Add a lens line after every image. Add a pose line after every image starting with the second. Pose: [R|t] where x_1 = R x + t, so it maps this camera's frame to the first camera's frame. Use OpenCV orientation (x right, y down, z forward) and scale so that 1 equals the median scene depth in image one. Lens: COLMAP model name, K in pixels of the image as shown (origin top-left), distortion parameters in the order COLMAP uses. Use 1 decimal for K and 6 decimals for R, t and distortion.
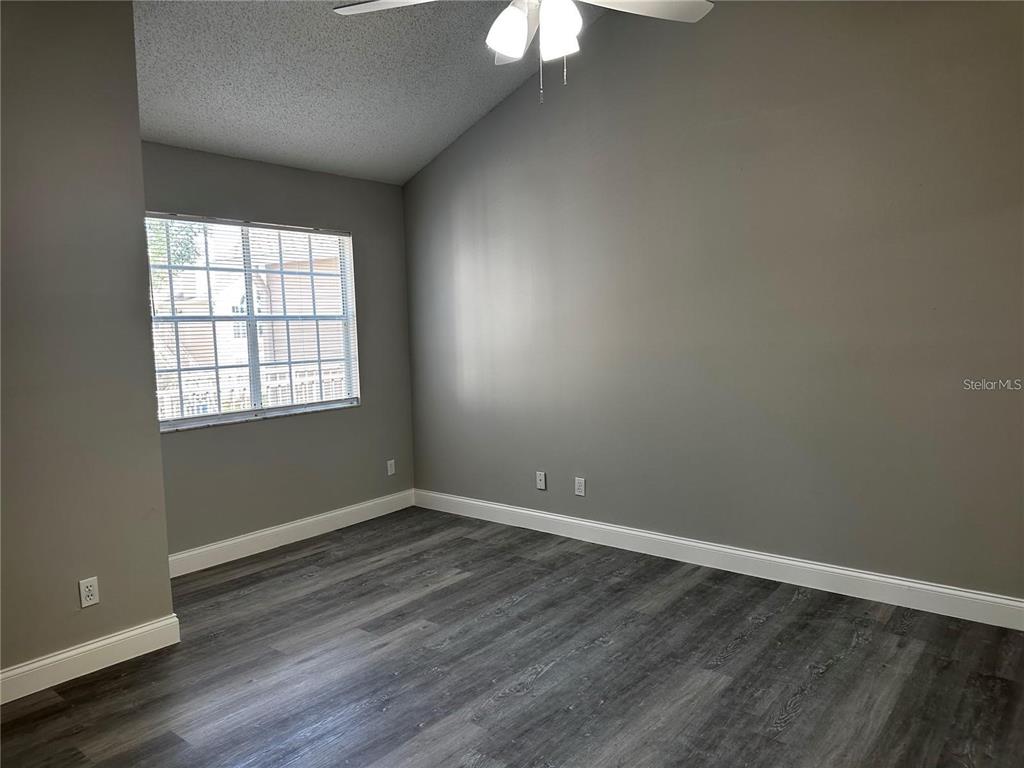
lens RADIAL K [[718.5, 0, 509.3], [0, 718.5, 375.3], [0, 0, 1]] dist [0.062190, -0.082777]
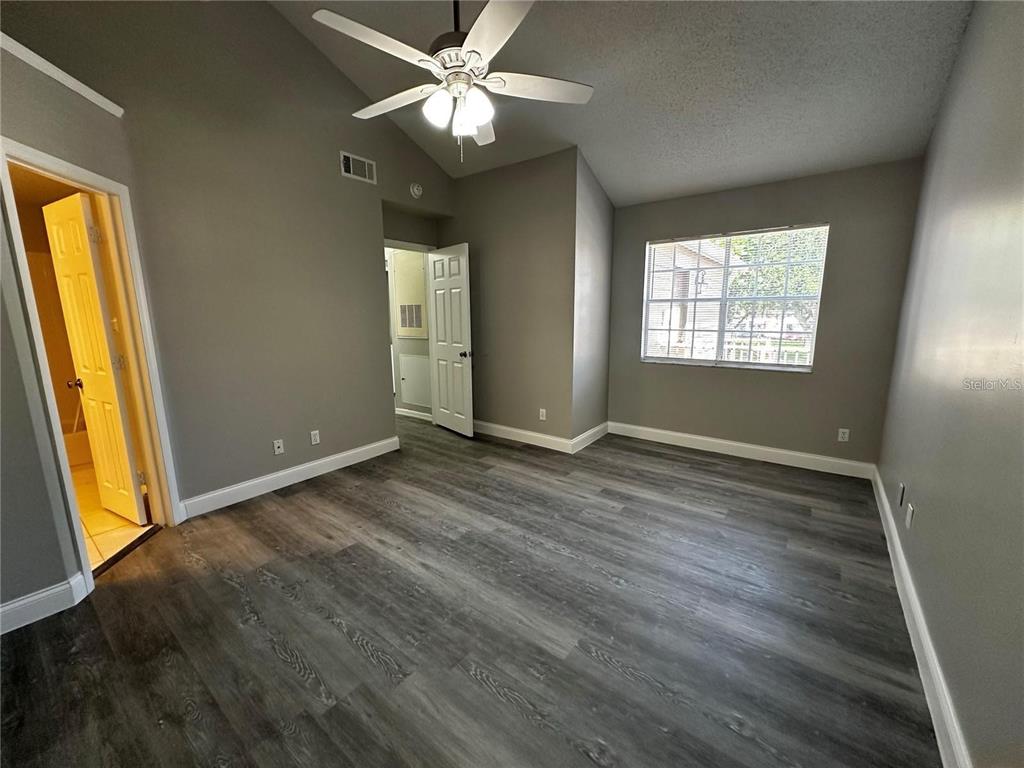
lens RADIAL K [[407.7, 0, 516.0], [0, 407.7, 382.7], [0, 0, 1]] dist [-0.003735, 0.000966]
pose [[0.030810, 0.194236, -0.980471, 0.635894], [-0.067873, 0.979079, 0.191827, -0.056035], [0.997218, 0.060638, 0.043349, 0.710472]]
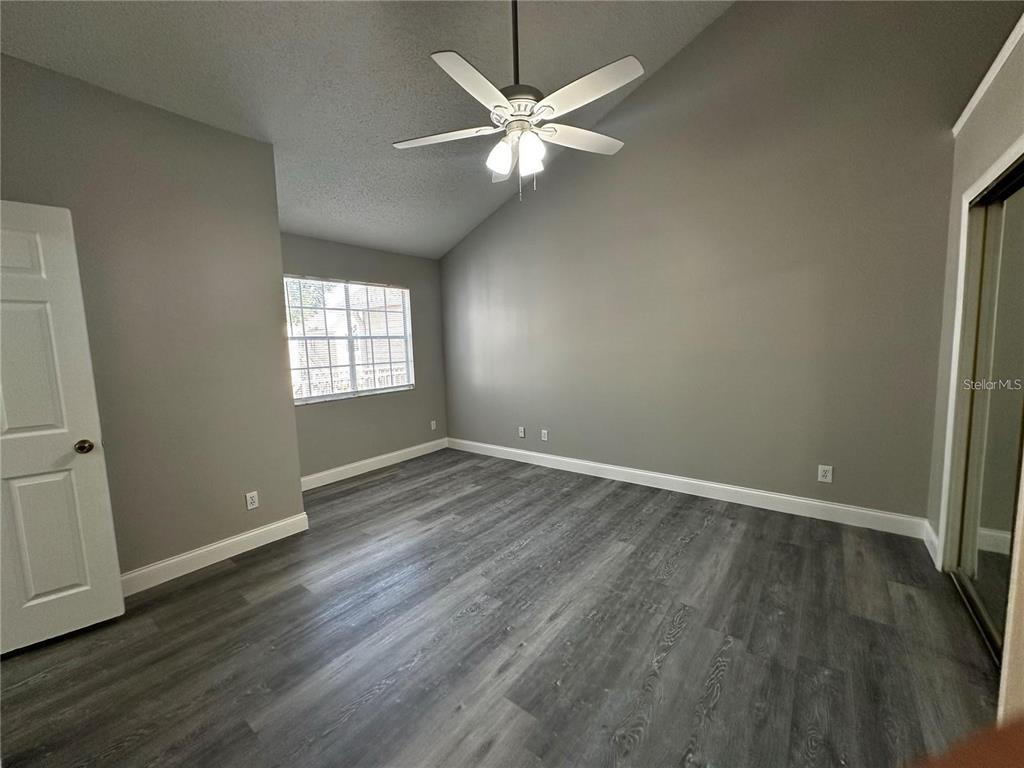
lens RADIAL K [[407.7, 0, 507.4], [0, 407.7, 380.2], [0, 0, 1]] dist [-0.003735, 0.000966]
pose [[0.999901, -0.008207, 0.011428, 0.000343], [0.007982, 0.999776, 0.019576, 0.006185], [-0.011586, -0.019483, 0.999743, 0.049245]]
